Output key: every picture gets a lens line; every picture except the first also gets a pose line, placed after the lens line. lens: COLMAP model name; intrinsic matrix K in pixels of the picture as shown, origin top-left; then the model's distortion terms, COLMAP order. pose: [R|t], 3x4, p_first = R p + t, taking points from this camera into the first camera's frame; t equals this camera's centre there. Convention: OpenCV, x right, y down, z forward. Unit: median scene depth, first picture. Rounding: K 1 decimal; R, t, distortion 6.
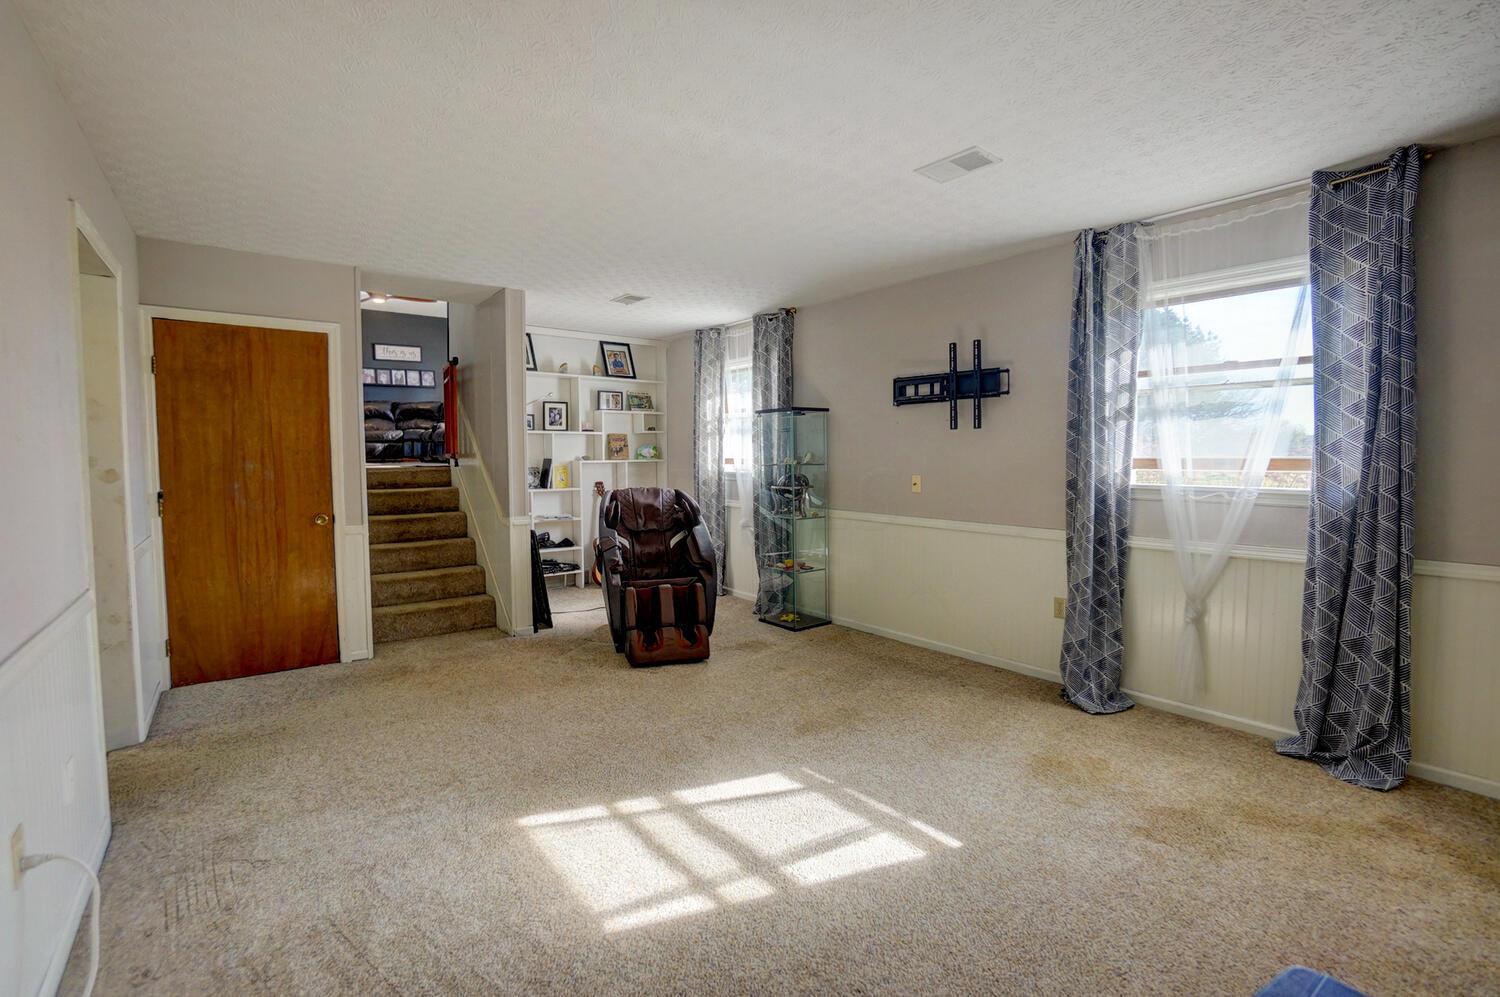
lens RADIAL K [[658.0, 0, 745.3], [0, 658.0, 490.4], [0, 0, 1]] dist [-0.049864, 0.001665]
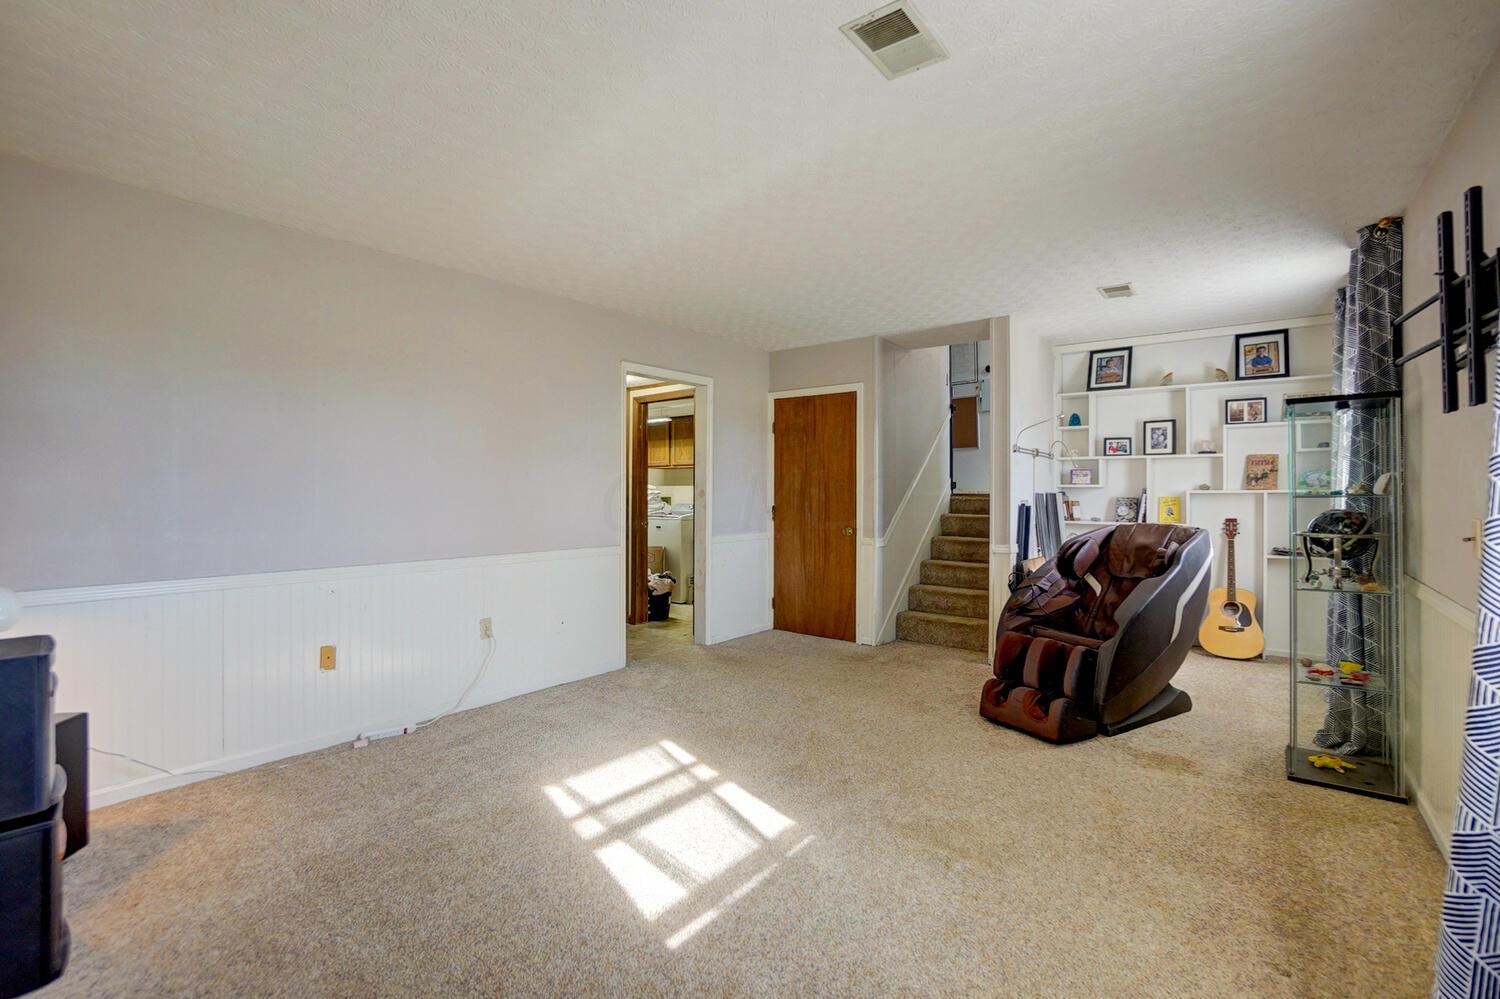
lens RADIAL K [[658.0, 0, 747.2], [0, 658.0, 491.5], [0, 0, 1]] dist [-0.049864, 0.001665]
pose [[0.236645, 0.002900, -0.971592, 0.653680], [-0.053864, 0.998497, -0.010139, -0.012254], [0.970102, 0.054733, 0.236446, 0.498360]]
